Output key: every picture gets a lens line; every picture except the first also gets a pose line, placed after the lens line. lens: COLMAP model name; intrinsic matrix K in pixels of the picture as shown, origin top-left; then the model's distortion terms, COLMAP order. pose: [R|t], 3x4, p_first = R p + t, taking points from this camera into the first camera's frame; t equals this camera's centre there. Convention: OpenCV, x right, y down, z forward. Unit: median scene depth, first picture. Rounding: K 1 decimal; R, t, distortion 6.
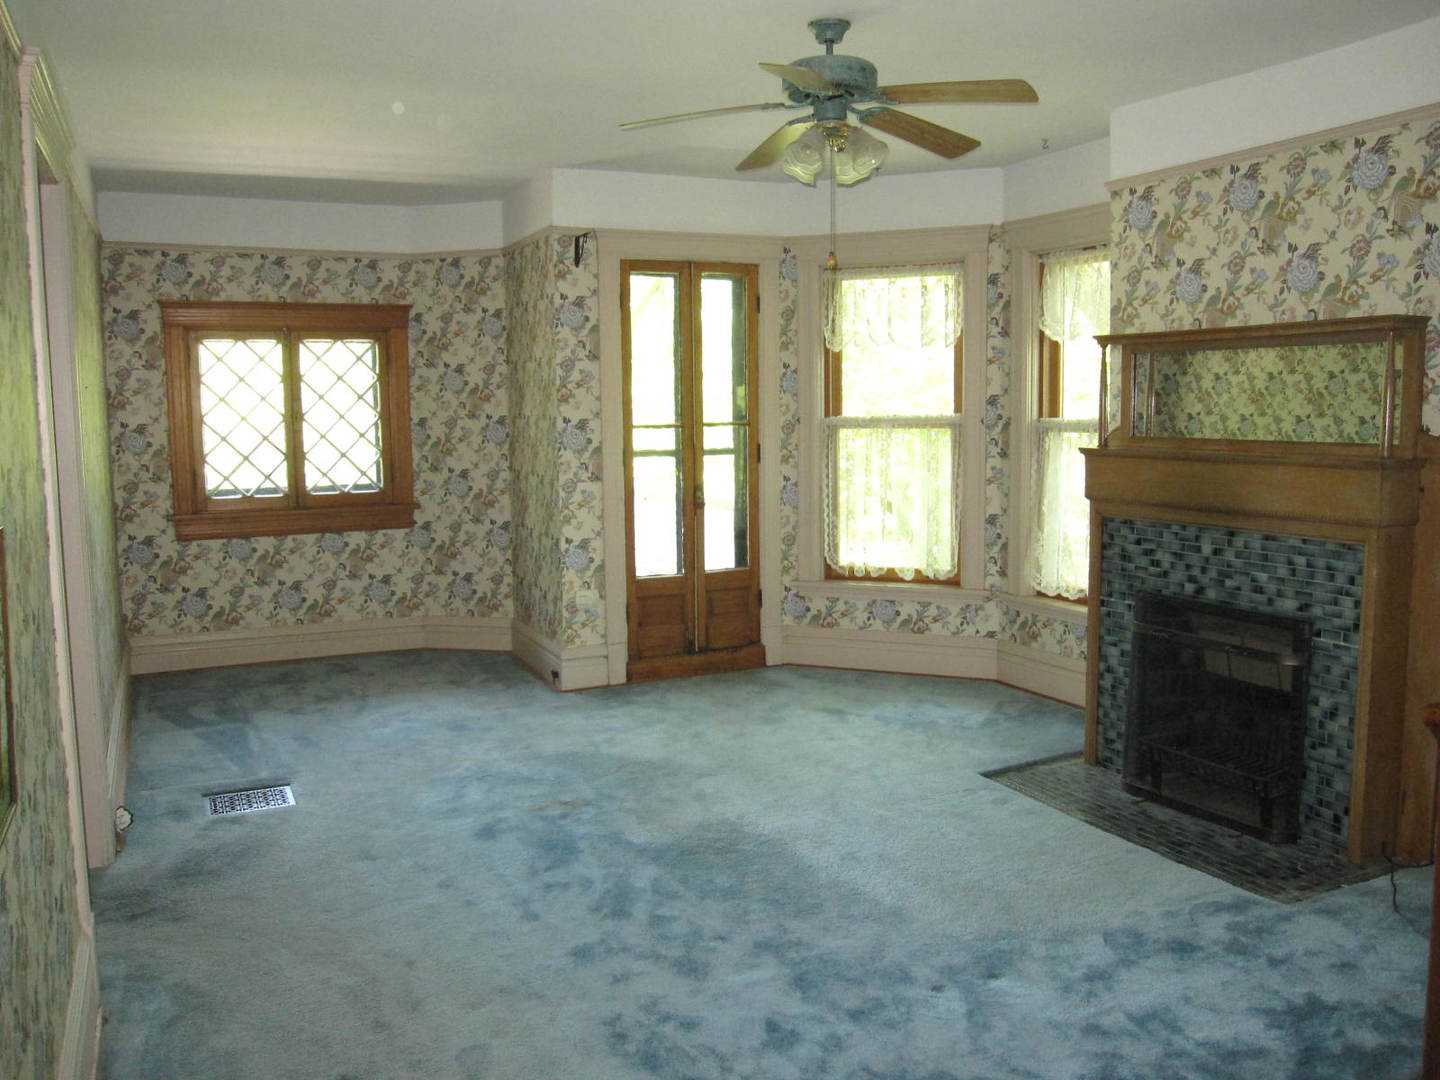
lens RADIAL K [[1215.7, 0, 733.0], [0, 1215.7, 539.5], [0, 0, 1]] dist [-0.092716, 0.084806]
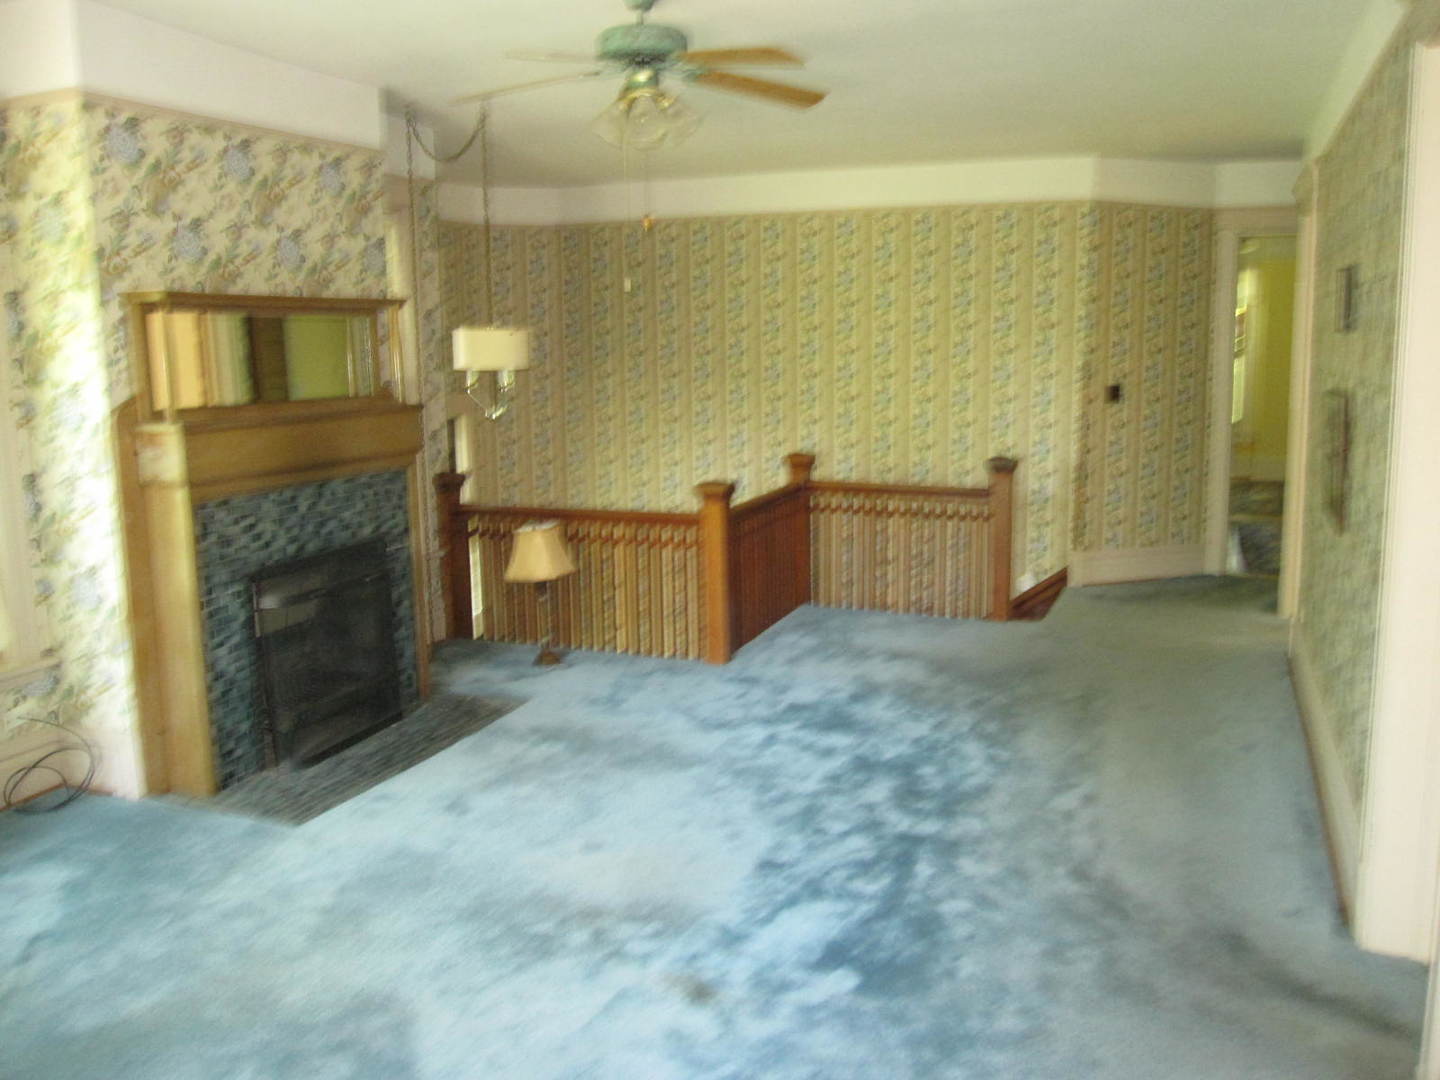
lens RADIAL K [[1145.7, 0, 720.0], [0, 1145.7, 540.0], [0, 0, 1]] dist [0.002522, -0.001288]
pose [[-0.657062, -0.094657, 0.747870, -0.598261], [0.121396, 0.965850, 0.228902, -0.148172], [-0.743998, 0.241191, -0.623132, 1.345743]]
